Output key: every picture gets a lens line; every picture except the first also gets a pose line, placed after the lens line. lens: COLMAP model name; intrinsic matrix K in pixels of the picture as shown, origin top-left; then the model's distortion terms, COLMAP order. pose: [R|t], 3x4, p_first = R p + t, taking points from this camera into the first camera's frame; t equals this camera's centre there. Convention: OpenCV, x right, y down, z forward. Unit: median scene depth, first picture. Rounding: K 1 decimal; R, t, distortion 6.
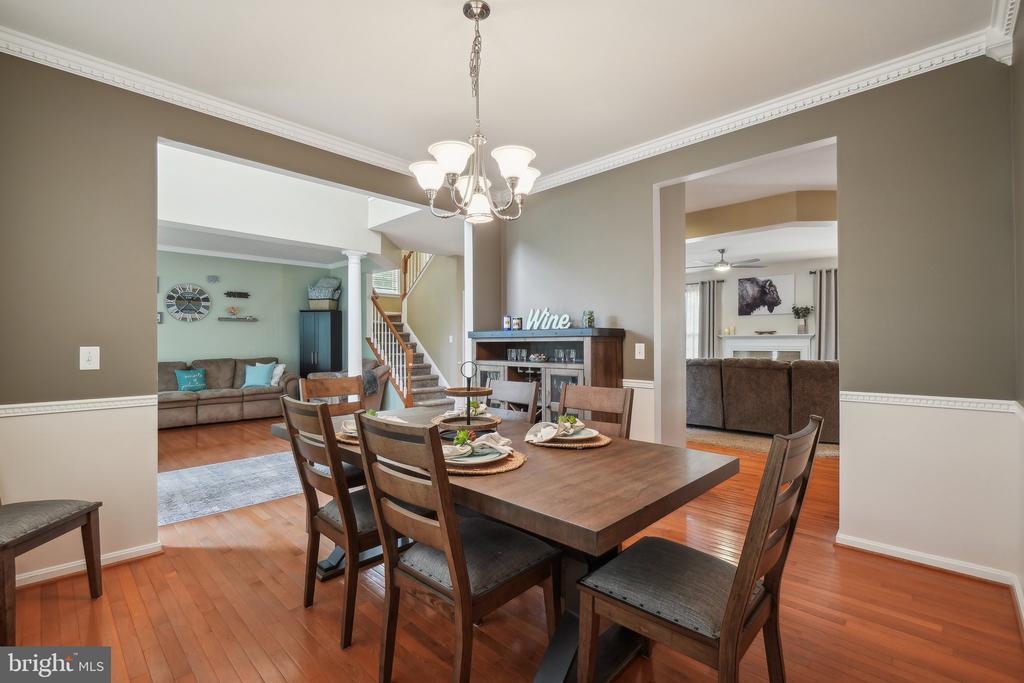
lens RADIAL K [[451.8, 0, 510.0], [0, 451.8, 333.6], [0, 0, 1]] dist [-0.002408, -0.000439]
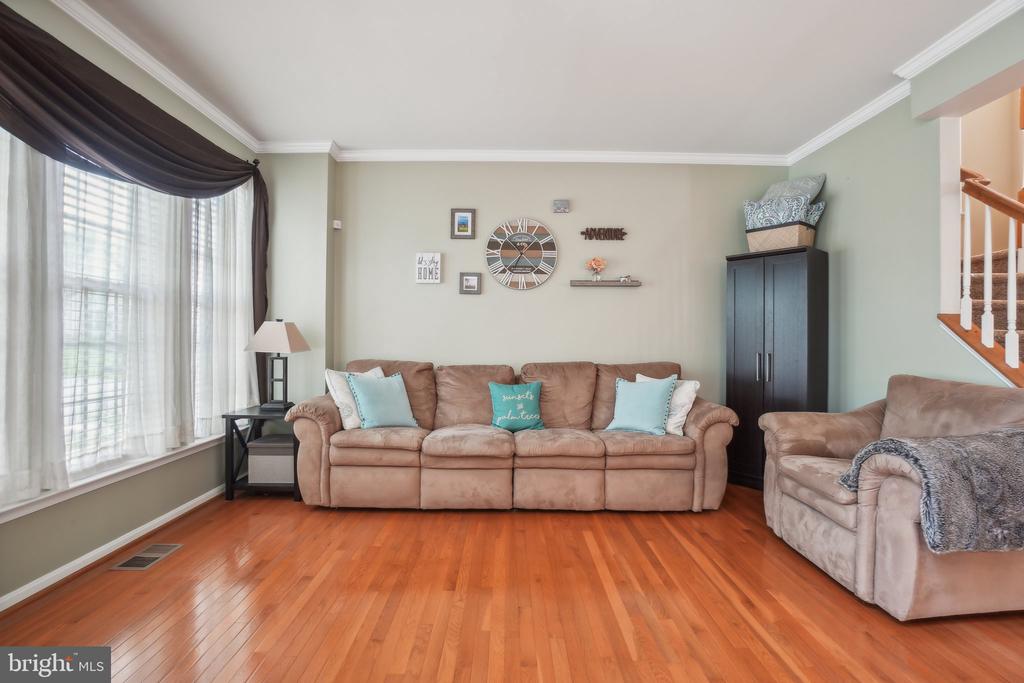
lens RADIAL K [[472.2, 0, 509.4], [0, 472.2, 339.1], [0, 0, 1]] dist [-0.041361, 0.013583]
pose [[0.697471, 0.008847, -0.716558, -0.326021], [0.005786, 0.999822, 0.017977, 0.021476], [0.716590, -0.016684, 0.697296, 0.602736]]
